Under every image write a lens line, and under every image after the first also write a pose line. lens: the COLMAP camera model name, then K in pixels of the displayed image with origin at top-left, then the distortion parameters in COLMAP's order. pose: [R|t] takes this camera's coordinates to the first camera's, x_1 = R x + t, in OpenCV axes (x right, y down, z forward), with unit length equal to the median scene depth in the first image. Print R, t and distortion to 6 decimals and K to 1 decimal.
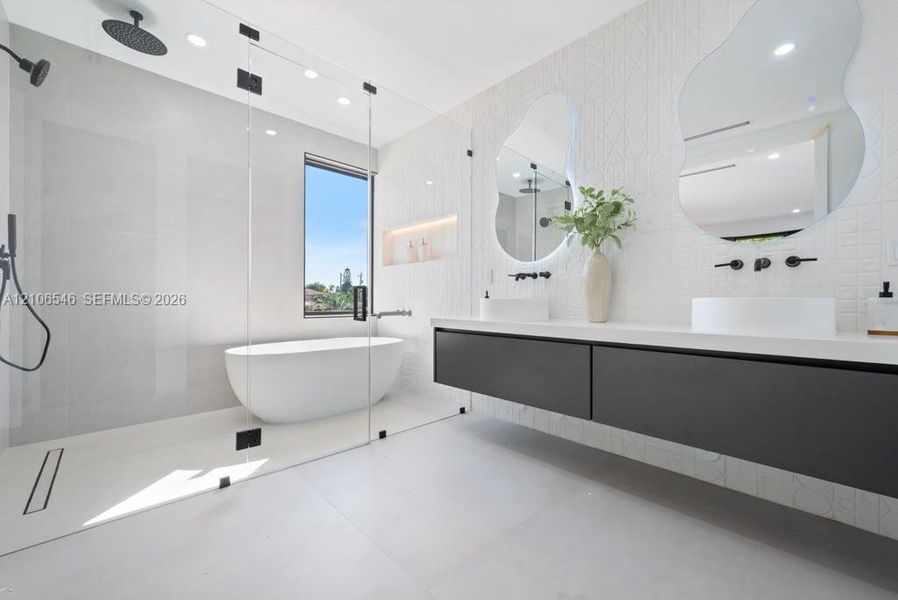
lens RADIAL K [[354.9, 0, 446.0], [0, 354.9, 298.5], [0, 0, 1]] dist [-0.001062, -0.000031]
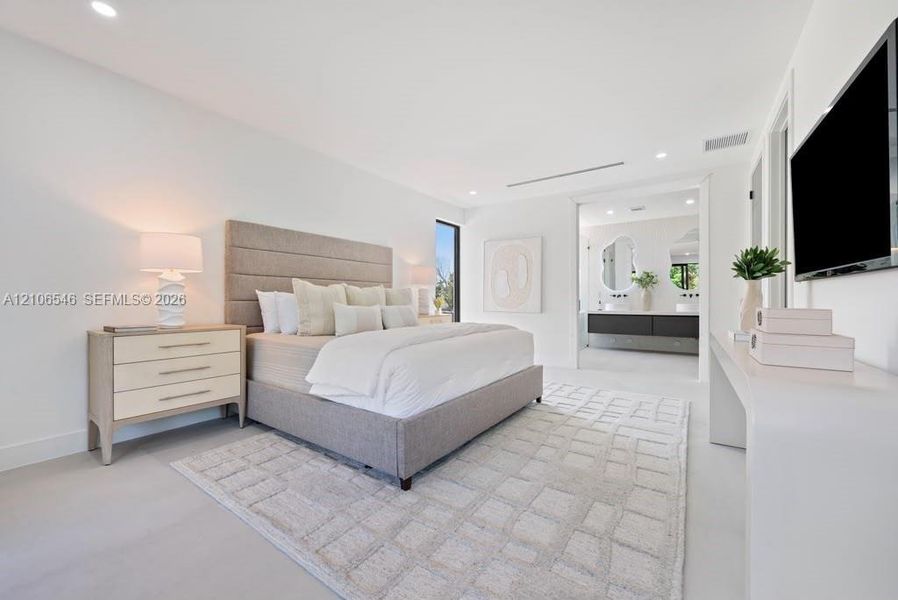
lens RADIAL K [[354.9, 0, 450.2], [0, 354.9, 299.8], [0, 0, 1]] dist [-0.001062, -0.000031]
pose [[0.977909, -0.007908, 0.208879, -1.918037], [0.007273, 0.999966, 0.003810, -0.058634], [-0.208902, -0.002207, 0.977934, -1.741085]]
